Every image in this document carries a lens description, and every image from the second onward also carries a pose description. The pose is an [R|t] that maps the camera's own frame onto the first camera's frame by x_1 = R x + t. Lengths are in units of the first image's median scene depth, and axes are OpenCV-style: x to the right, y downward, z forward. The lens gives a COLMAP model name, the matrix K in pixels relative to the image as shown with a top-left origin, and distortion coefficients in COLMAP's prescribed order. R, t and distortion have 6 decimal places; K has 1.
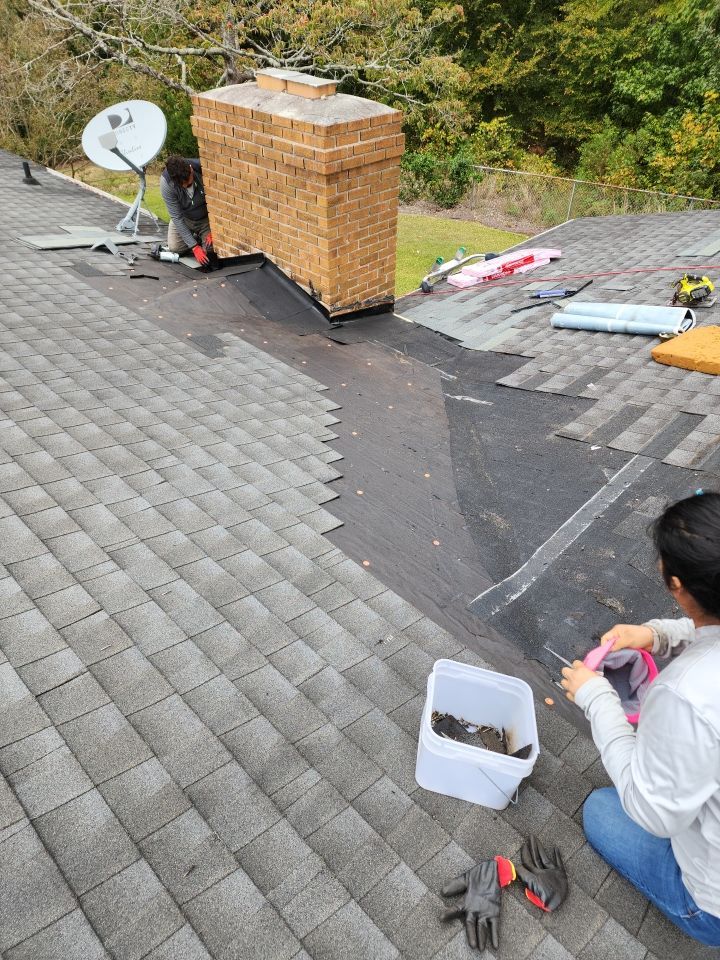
lens RADIAL K [[622.9, 0, 360.0], [0, 622.9, 480.0], [0, 0, 1]] dist [0.064311, -0.043627]
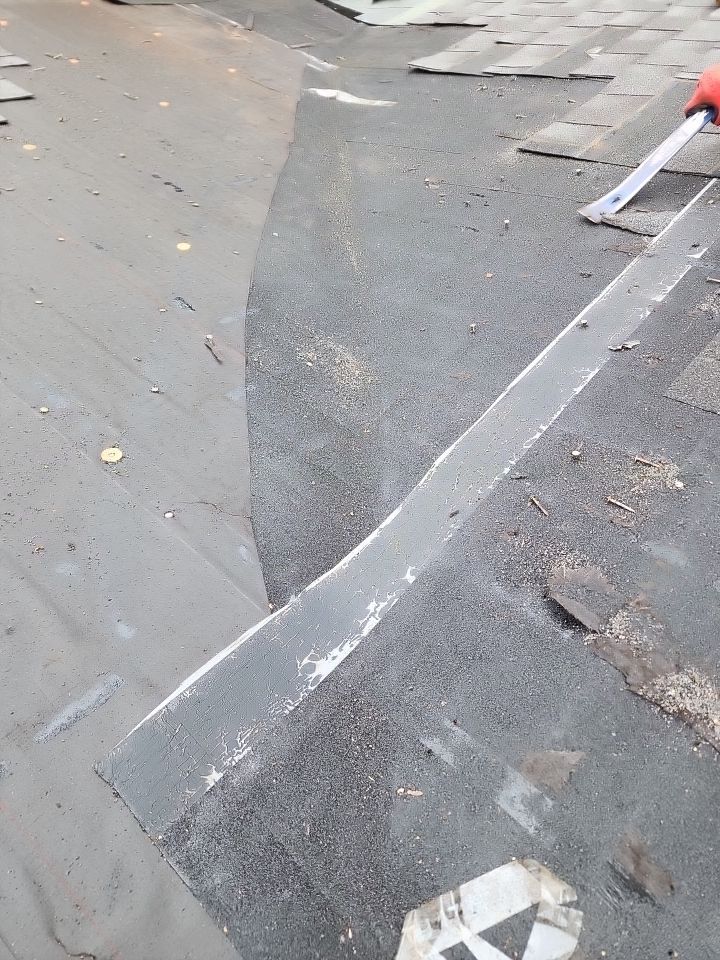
lens RADIAL K [[622.9, 0, 360.0], [0, 622.9, 480.0], [0, 0, 1]] dist [0.064311, -0.043627]
pose [[0.997992, -0.040253, 0.048904, 0.120950], [0.025284, 0.961084, 0.275096, 0.016912], [-0.058074, -0.273308, 0.960172, 0.367098]]
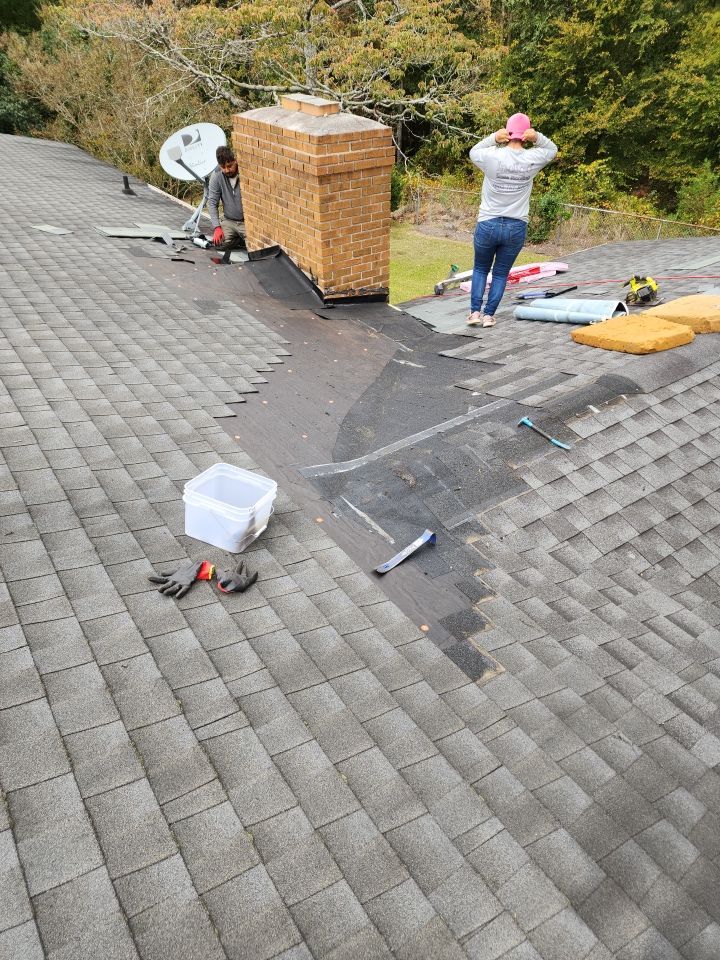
lens RADIAL K [[622.9, 0, 360.0], [0, 622.9, 480.0], [0, 0, 1]] dist [0.064311, -0.043627]
pose [[0.983634, 0.098185, -0.151076, 0.232436], [-0.106373, 0.993211, -0.047085, 0.126495], [0.145427, 0.062385, 0.987400, -0.130058]]
